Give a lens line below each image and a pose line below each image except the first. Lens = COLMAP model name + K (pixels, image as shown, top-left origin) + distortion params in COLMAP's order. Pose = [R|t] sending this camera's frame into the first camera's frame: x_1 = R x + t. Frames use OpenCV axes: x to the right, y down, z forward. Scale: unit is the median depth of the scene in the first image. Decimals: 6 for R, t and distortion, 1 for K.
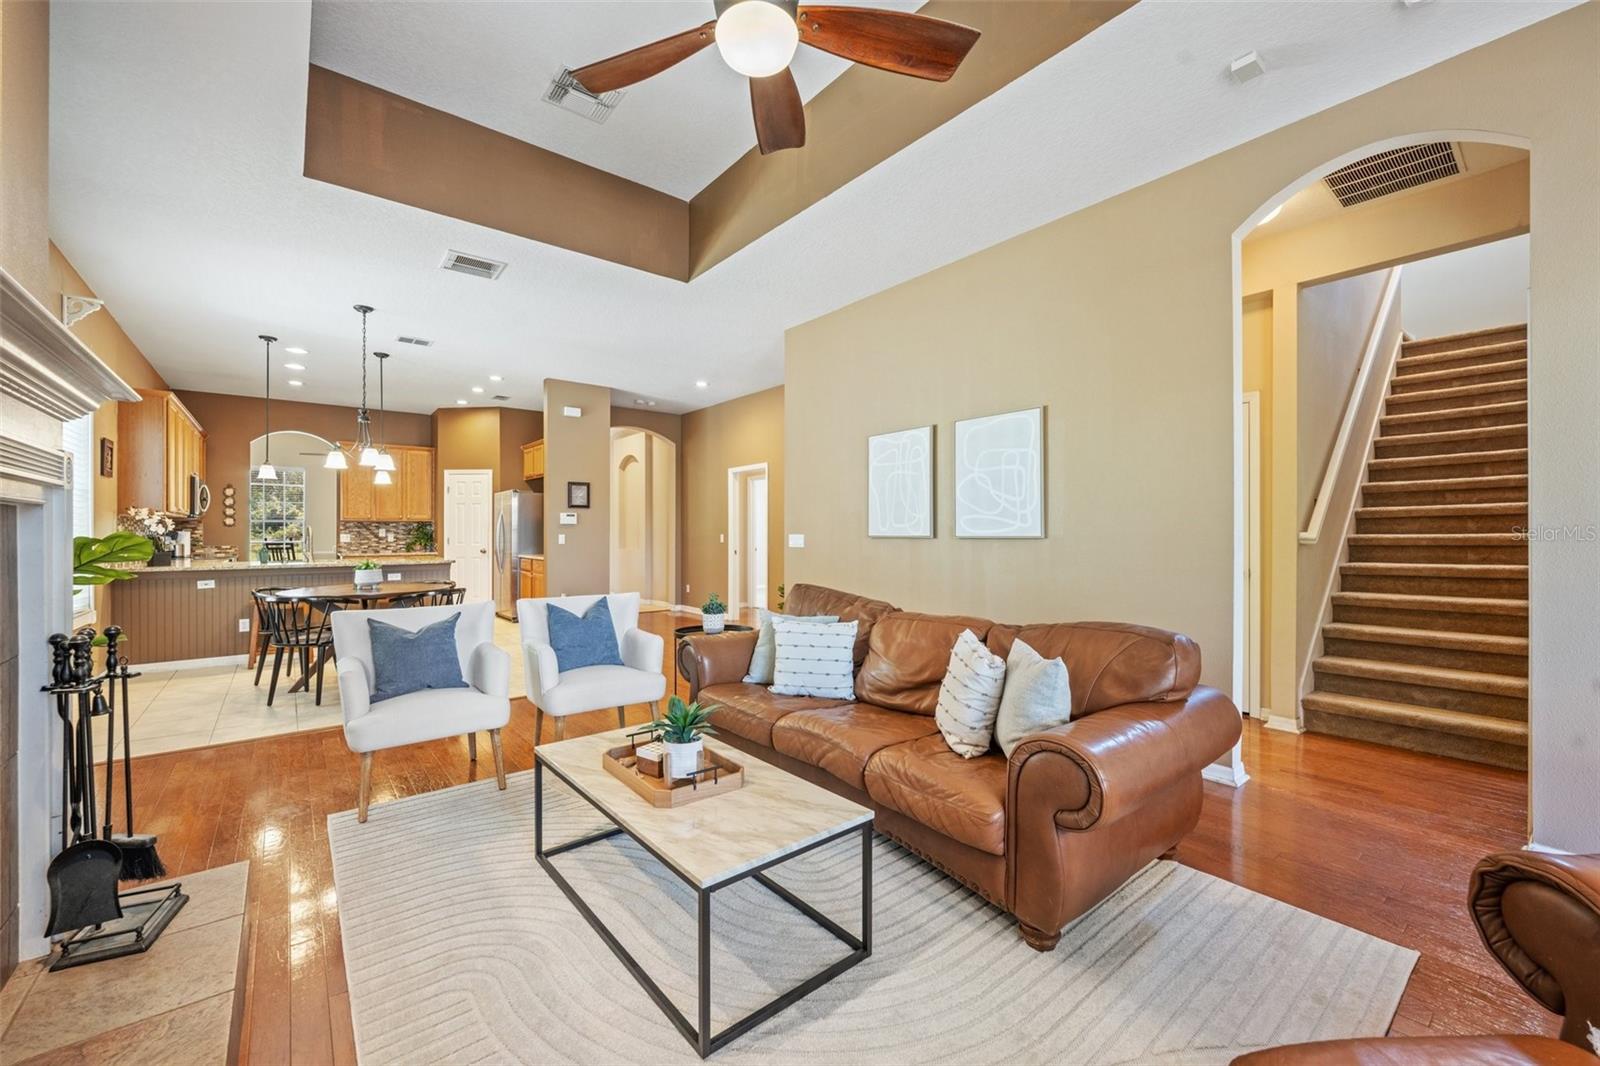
lens RADIAL K [[637.4, 0, 802.4], [0, 637.4, 532.0], [0, 0, 1]] dist [-0.000063, -0.000574]
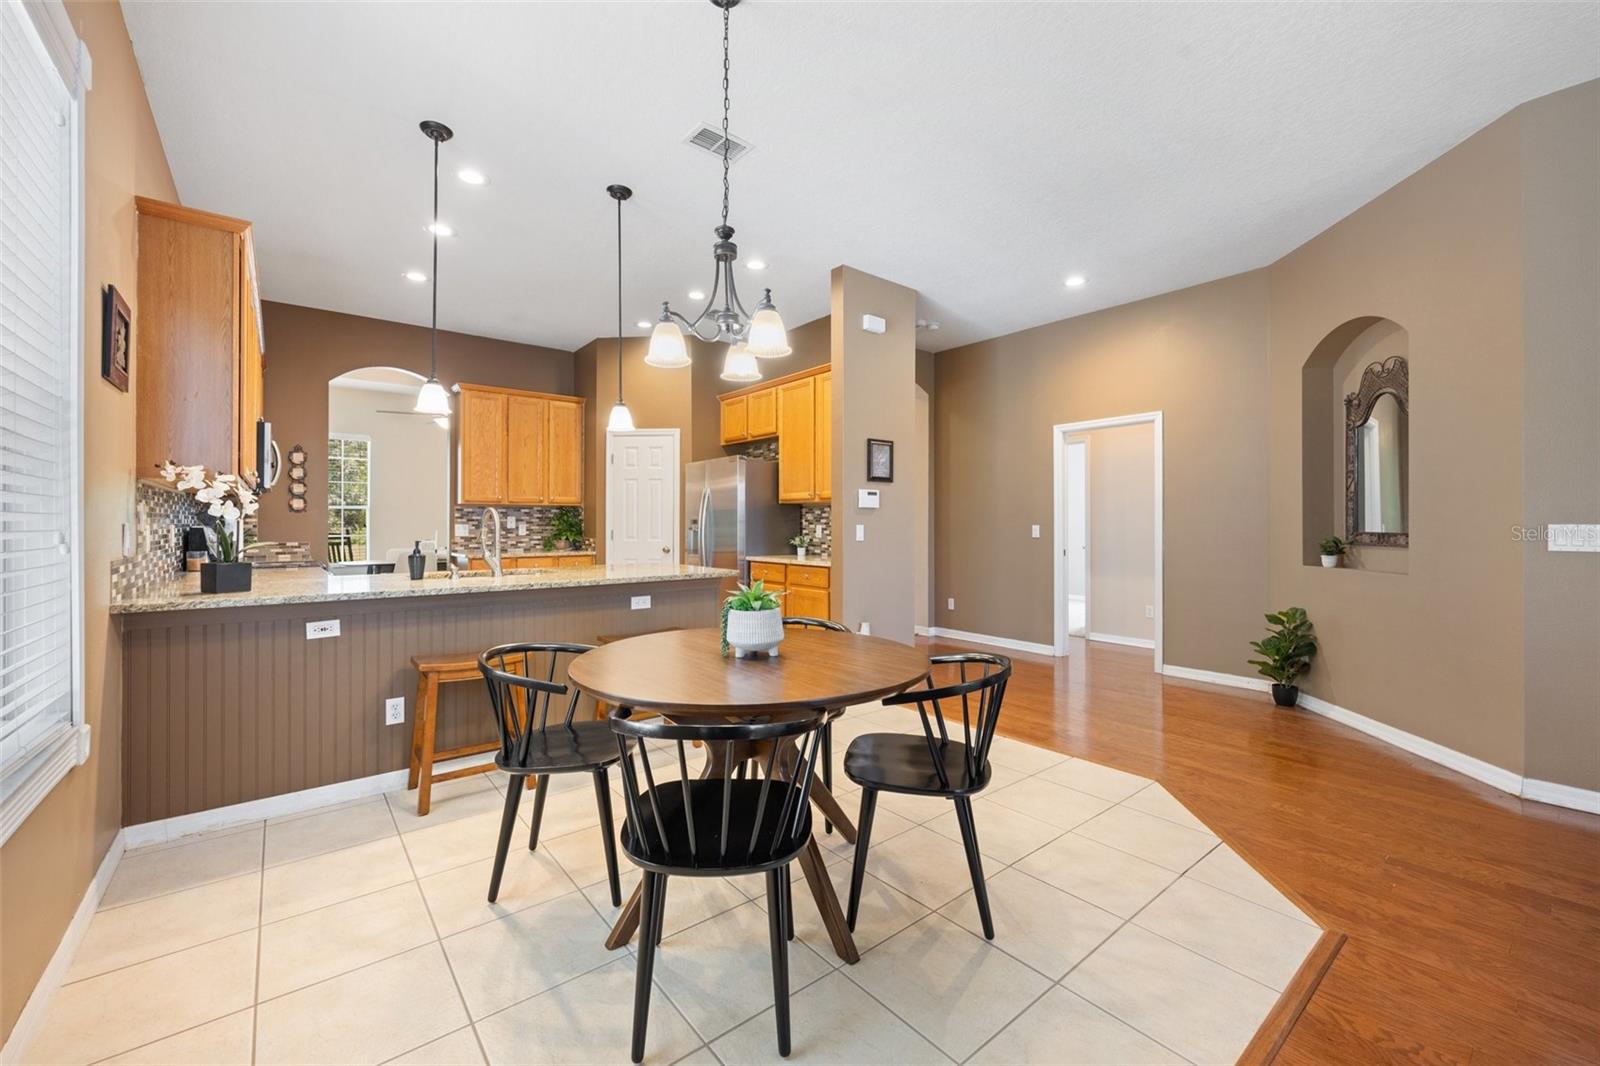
lens RADIAL K [[637.4, 0, 797.1], [0, 637.4, 523.4], [0, 0, 1]] dist [-0.000063, -0.000574]
pose [[0.999996, 0.001013, 0.002591, -0.434361], [-0.001012, 0.999999, -0.000602, 0.002794], [-0.002592, 0.000599, 0.999996, 0.390446]]
